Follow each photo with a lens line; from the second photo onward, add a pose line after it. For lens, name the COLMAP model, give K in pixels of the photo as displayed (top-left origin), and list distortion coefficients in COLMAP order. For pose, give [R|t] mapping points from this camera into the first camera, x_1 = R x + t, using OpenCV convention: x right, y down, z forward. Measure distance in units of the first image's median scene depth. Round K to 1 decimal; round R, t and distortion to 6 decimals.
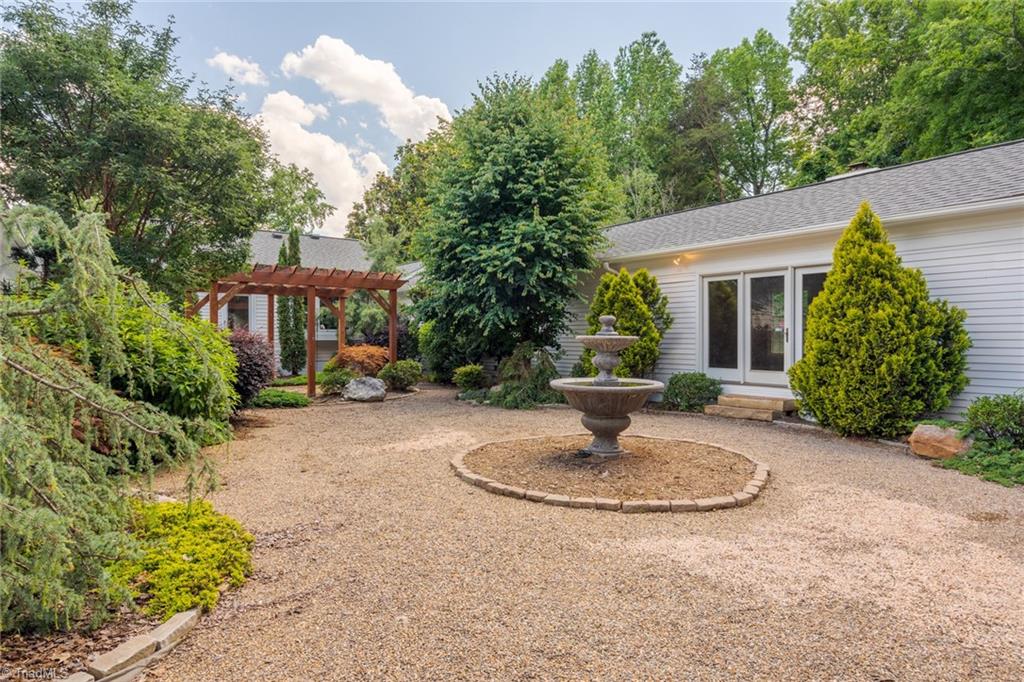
lens RADIAL K [[584.3, 0, 540.9], [0, 584.3, 337.6], [0, 0, 1]] dist [0.004107, -0.001585]
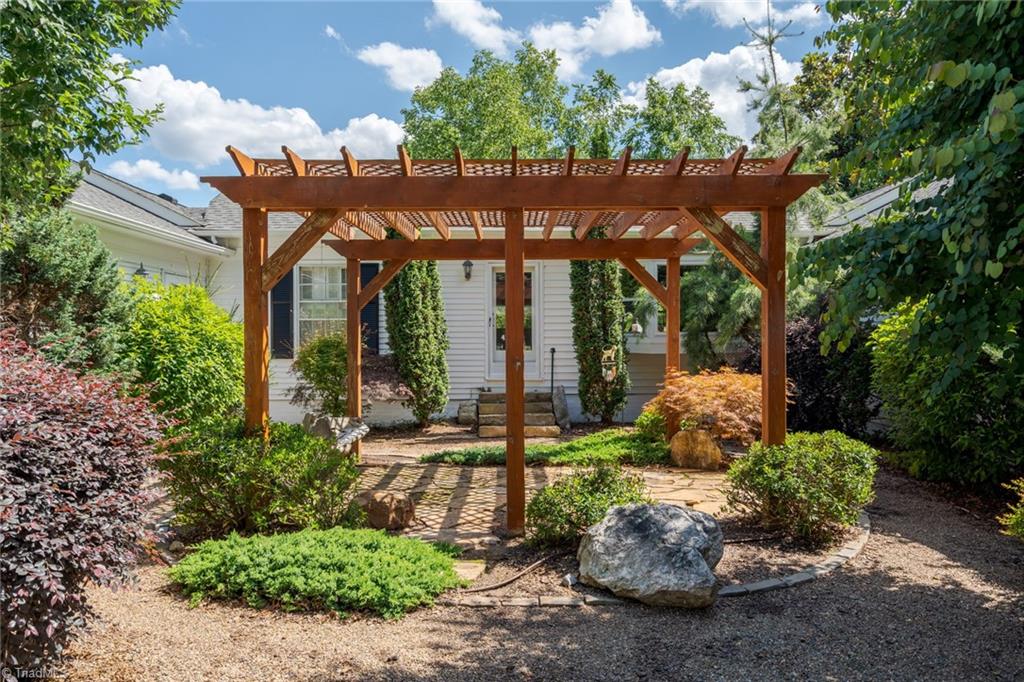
lens RADIAL K [[771.5, 0, 509.9], [0, 771.5, 344.4], [0, 0, 1]] dist [0.059903, 0.001832]
pose [[0.793381, 0.003406, -0.608716, -0.143289], [0.000751, 0.999978, 0.006575, -0.015552], [0.608725, -0.005673, 0.793361, 0.751512]]
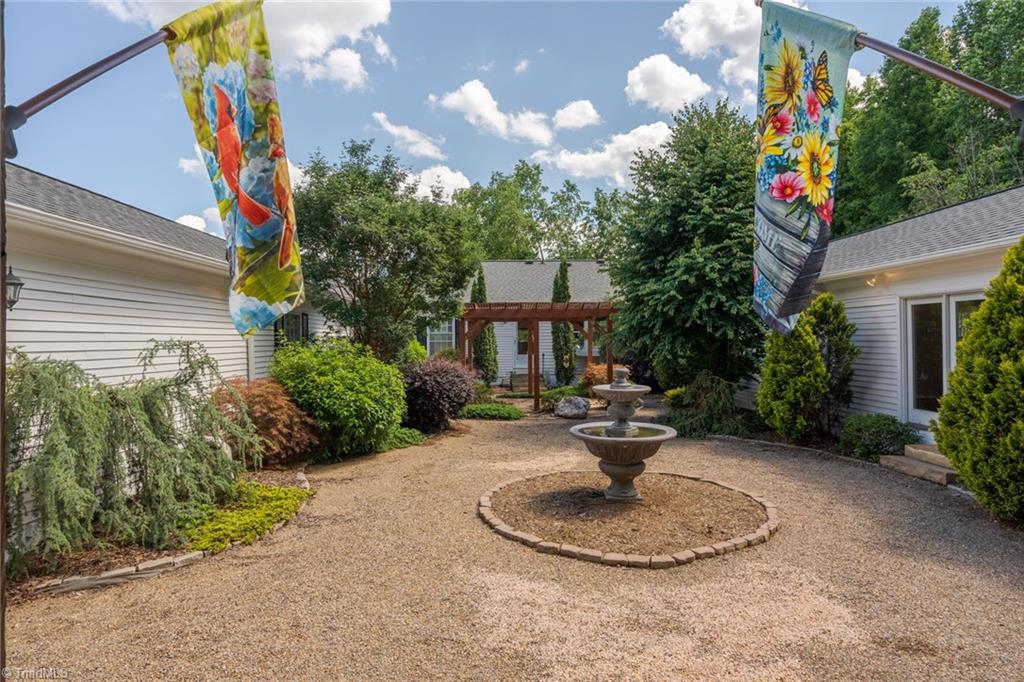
lens RADIAL K [[584.3, 0, 536.0], [0, 584.3, 339.9], [0, 0, 1]] dist [0.004107, -0.001585]
pose [[0.826273, -0.002531, -0.563264, 0.324760], [0.002134, 0.999997, -0.001363, -0.048208], [0.563265, -0.000076, 0.826276, 0.015757]]
